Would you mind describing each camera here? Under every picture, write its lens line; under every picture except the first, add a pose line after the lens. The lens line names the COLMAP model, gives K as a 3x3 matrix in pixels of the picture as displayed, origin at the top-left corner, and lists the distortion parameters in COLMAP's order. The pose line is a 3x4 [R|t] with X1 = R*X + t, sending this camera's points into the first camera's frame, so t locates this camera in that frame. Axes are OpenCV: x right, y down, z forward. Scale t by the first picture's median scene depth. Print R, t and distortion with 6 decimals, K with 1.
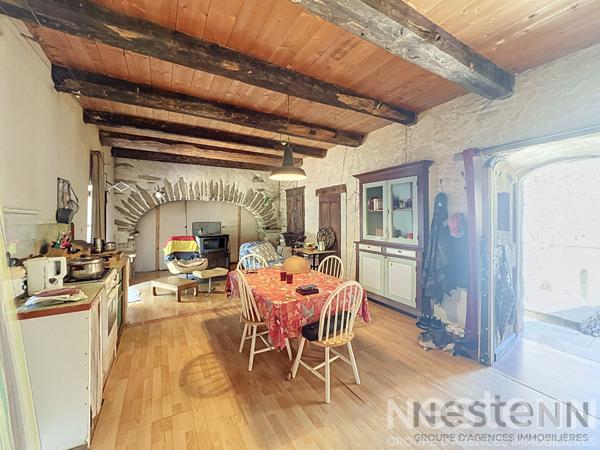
lens RADIAL K [[243.5, 0, 299.2], [0, 243.5, 219.2], [0, 0, 1]] dist [0.004005, 0.000062]
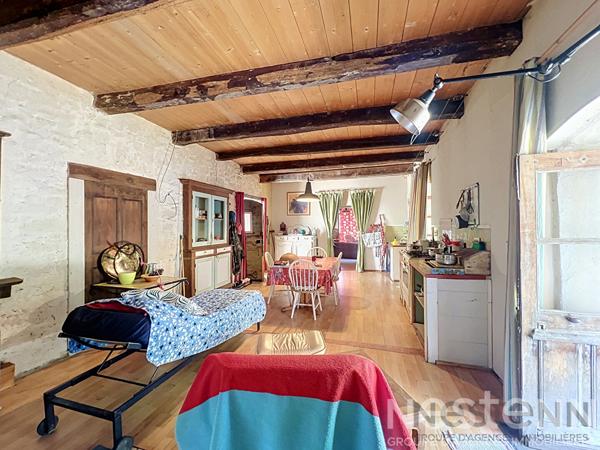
lens RADIAL K [[243.5, 0, 301.6], [0, 243.5, 225.1], [0, 0, 1]] dist [0.004005, 0.000062]
pose [[-0.703791, 0.007643, 0.710366, -0.830877], [0.013712, 0.999902, 0.002827, -0.003395], [-0.710275, 0.011731, -0.703827, 1.539259]]
